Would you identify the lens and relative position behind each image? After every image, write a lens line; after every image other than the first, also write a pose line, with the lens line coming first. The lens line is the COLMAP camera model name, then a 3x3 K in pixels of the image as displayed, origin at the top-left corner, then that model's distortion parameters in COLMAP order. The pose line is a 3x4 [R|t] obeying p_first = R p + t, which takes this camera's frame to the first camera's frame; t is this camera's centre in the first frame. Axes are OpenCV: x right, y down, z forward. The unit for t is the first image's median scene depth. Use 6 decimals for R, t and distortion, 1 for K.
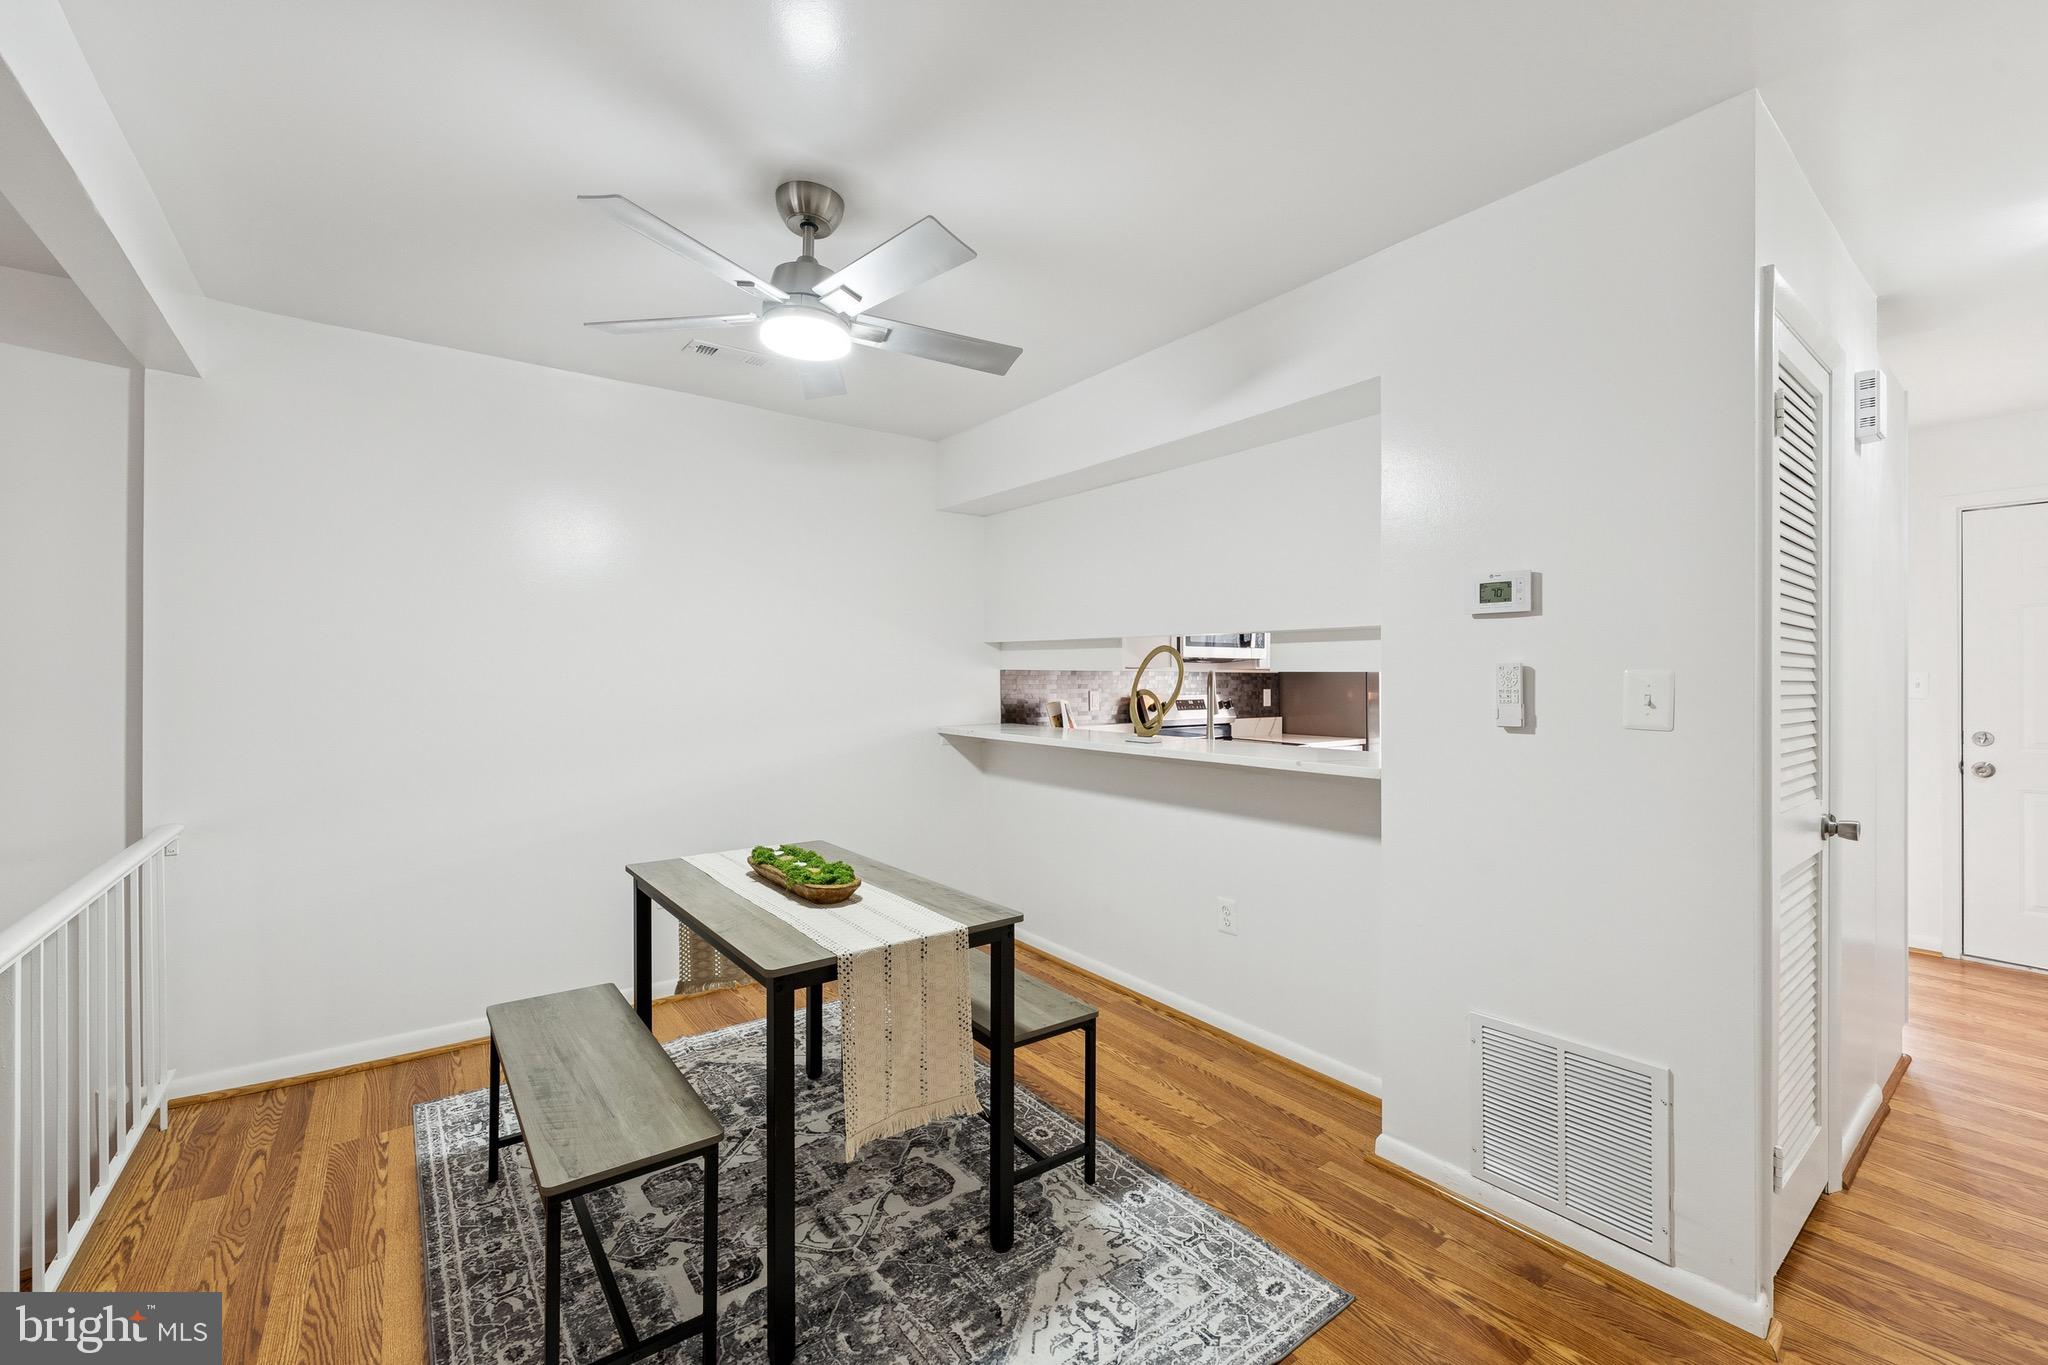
lens RADIAL K [[842.6, 0, 1021.2], [0, 842.6, 677.1], [0, 0, 1]] dist [0.003082, 0.000028]
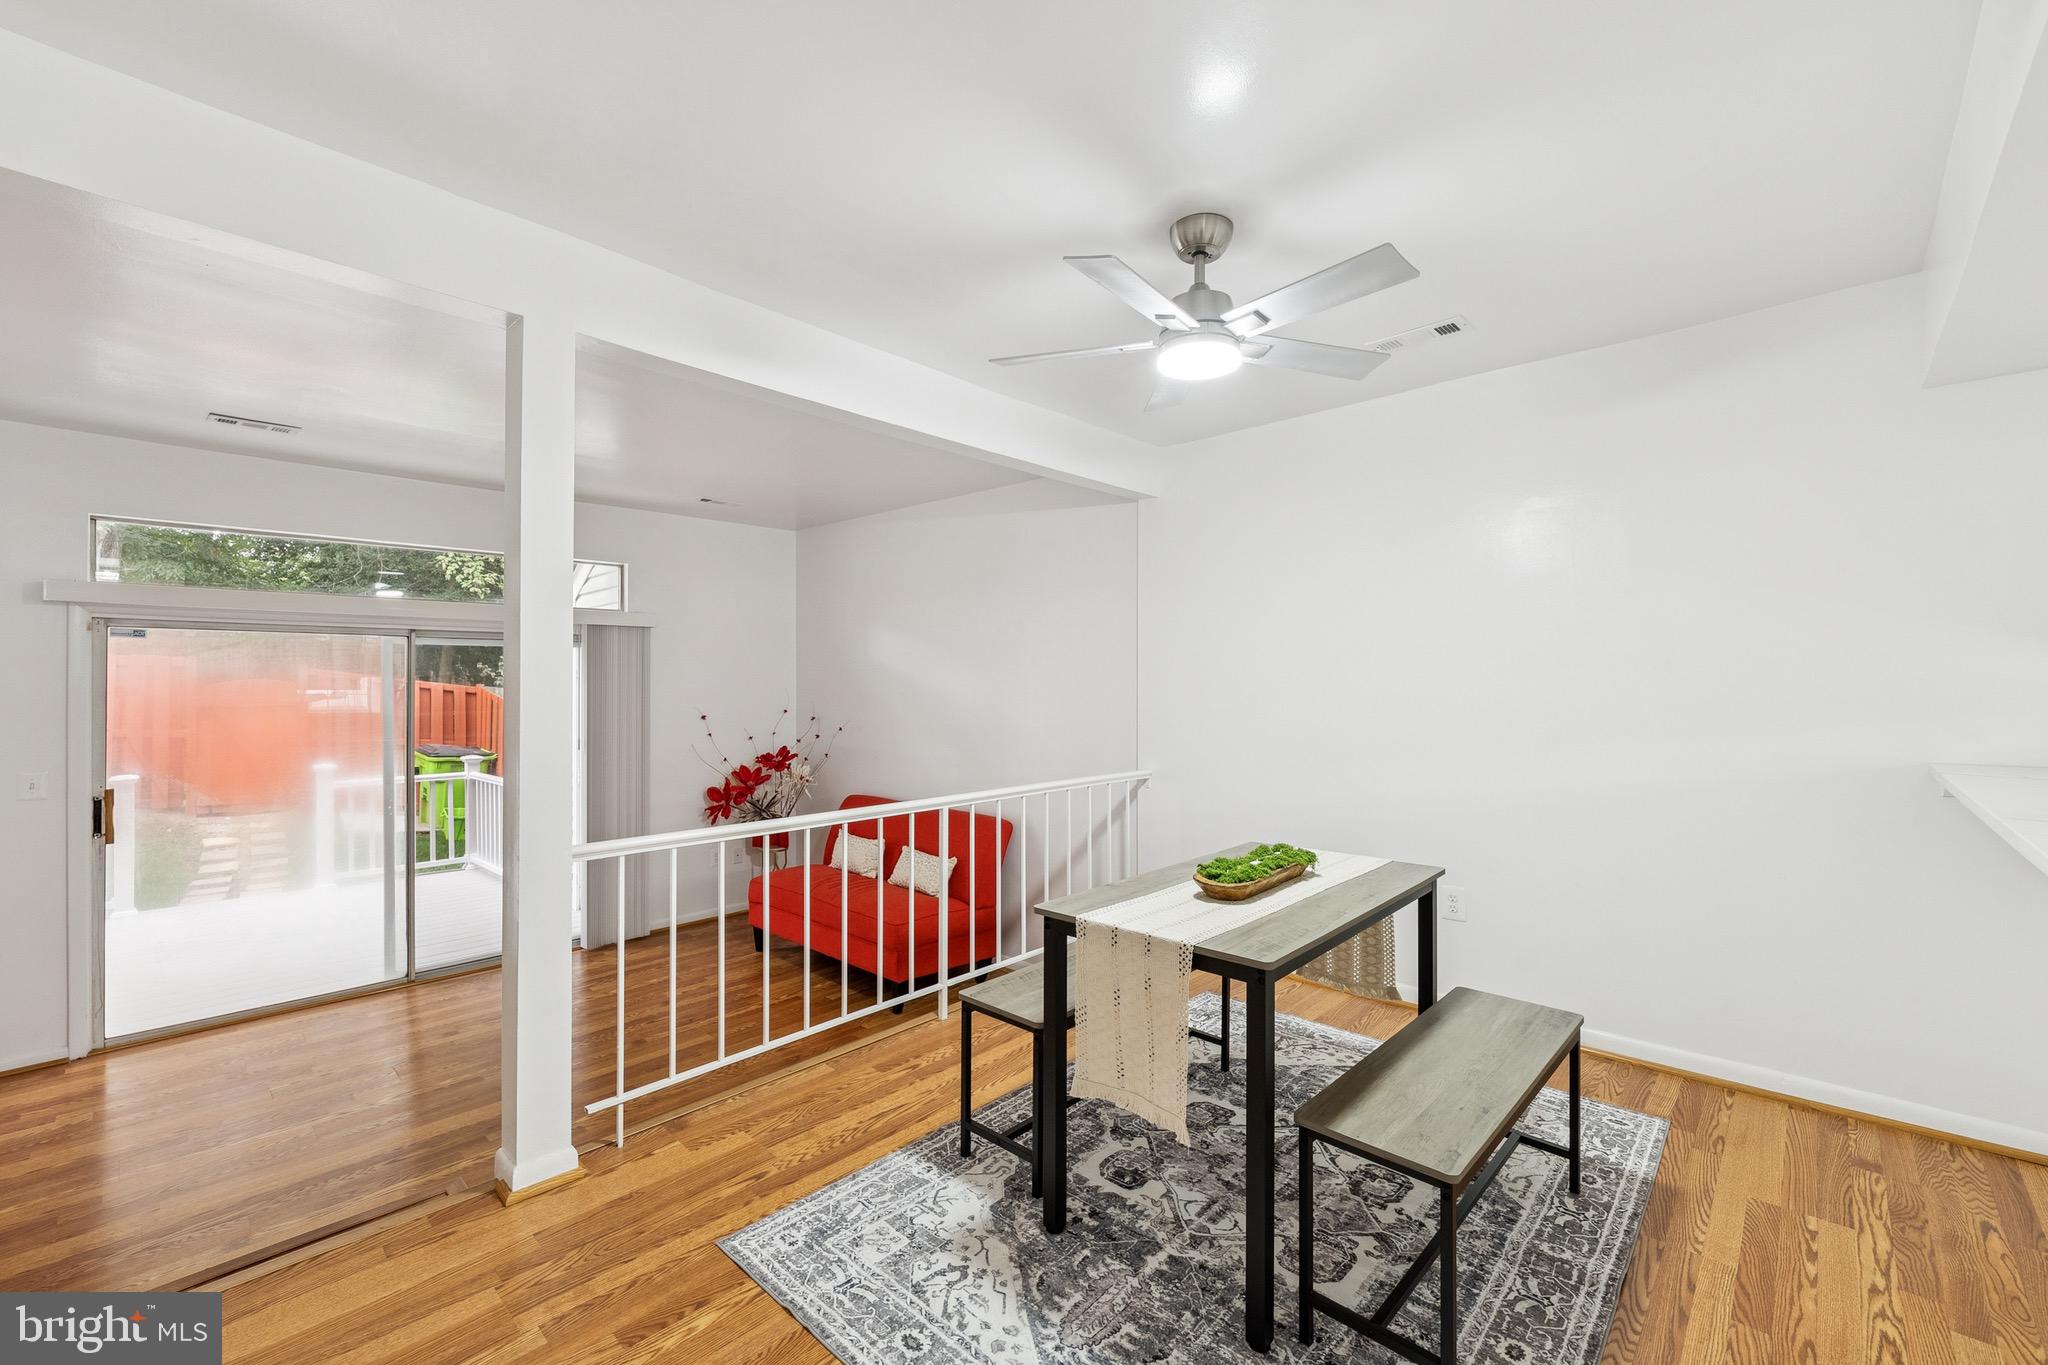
lens RADIAL K [[842.6, 0, 1021.2], [0, 842.6, 677.1], [0, 0, 1]] dist [0.003082, 0.000028]
pose [[0.170101, -0.009347, -0.985382, 0.824565], [0.000500, 0.999956, -0.009399, 0.009280], [0.985427, 0.001106, 0.170098, 0.650098]]
